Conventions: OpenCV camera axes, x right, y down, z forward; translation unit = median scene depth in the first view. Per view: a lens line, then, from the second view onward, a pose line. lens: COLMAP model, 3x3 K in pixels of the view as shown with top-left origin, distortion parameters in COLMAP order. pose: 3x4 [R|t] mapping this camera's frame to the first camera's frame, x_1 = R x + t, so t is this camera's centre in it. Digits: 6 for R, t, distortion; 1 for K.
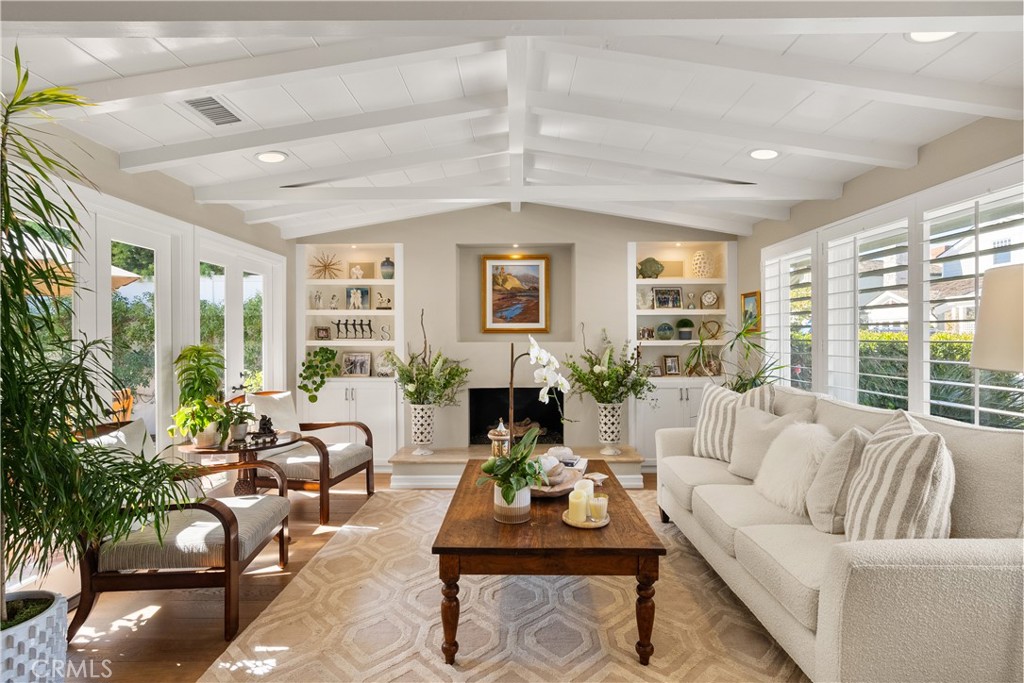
lens RADIAL K [[525.1, 0, 510.1], [0, 525.1, 341.6], [0, 0, 1]] dist [-0.004508, -0.000183]
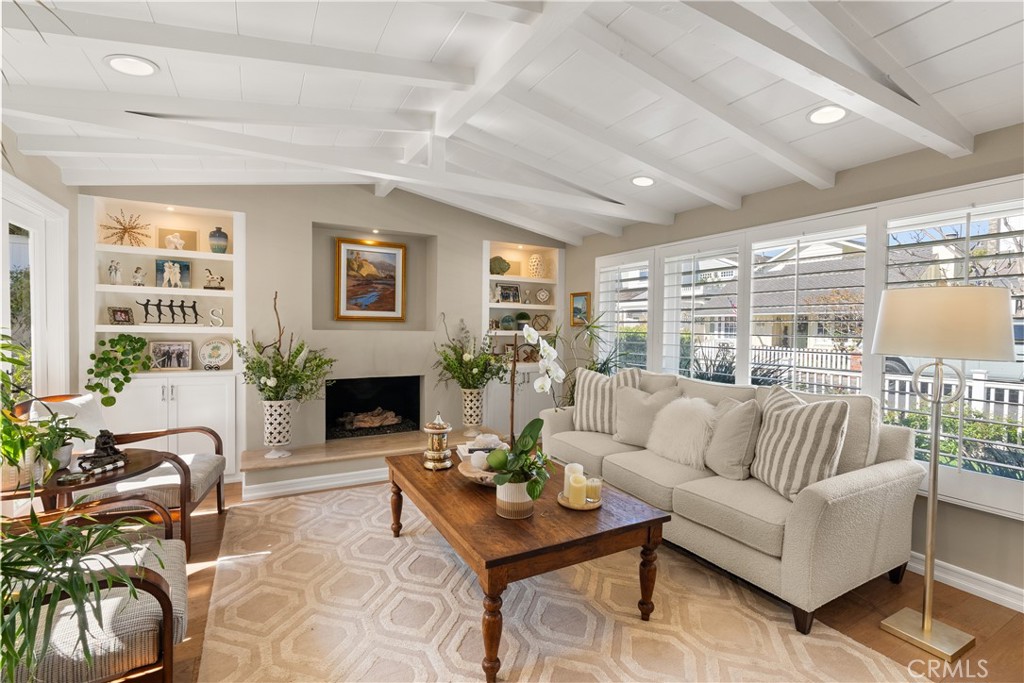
lens RADIAL K [[468.0, 0, 514.8], [0, 468.0, 342.1], [0, 0, 1]] dist [-0.009711, 0.001039]
pose [[0.864371, 0.000510, 0.502854, -0.214898], [-0.013356, 0.999670, 0.021944, -0.000154], [-0.502677, -0.025684, 0.864093, 0.126798]]
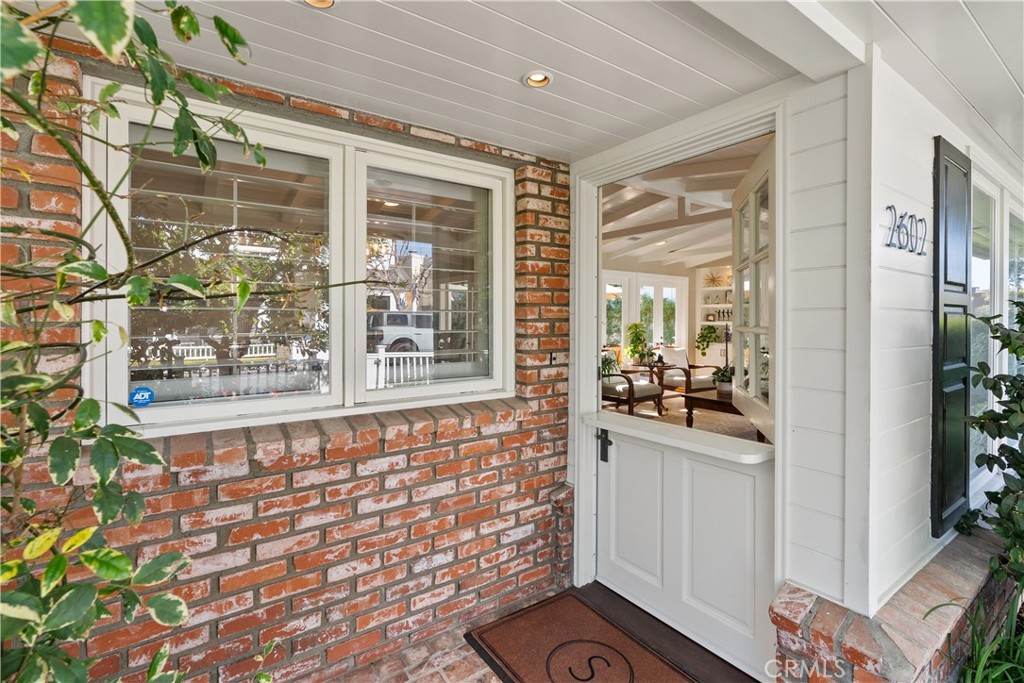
lens RADIAL K [[468.0, 0, 507.2], [0, 468.0, 323.1], [0, 0, 1]] dist [-0.009711, 0.001039]
pose [[0.589075, 0.012849, -0.807976, 0.544463], [-0.014065, 0.999885, 0.005646, 0.003479], [0.807956, 0.008038, 0.589188, -0.510037]]
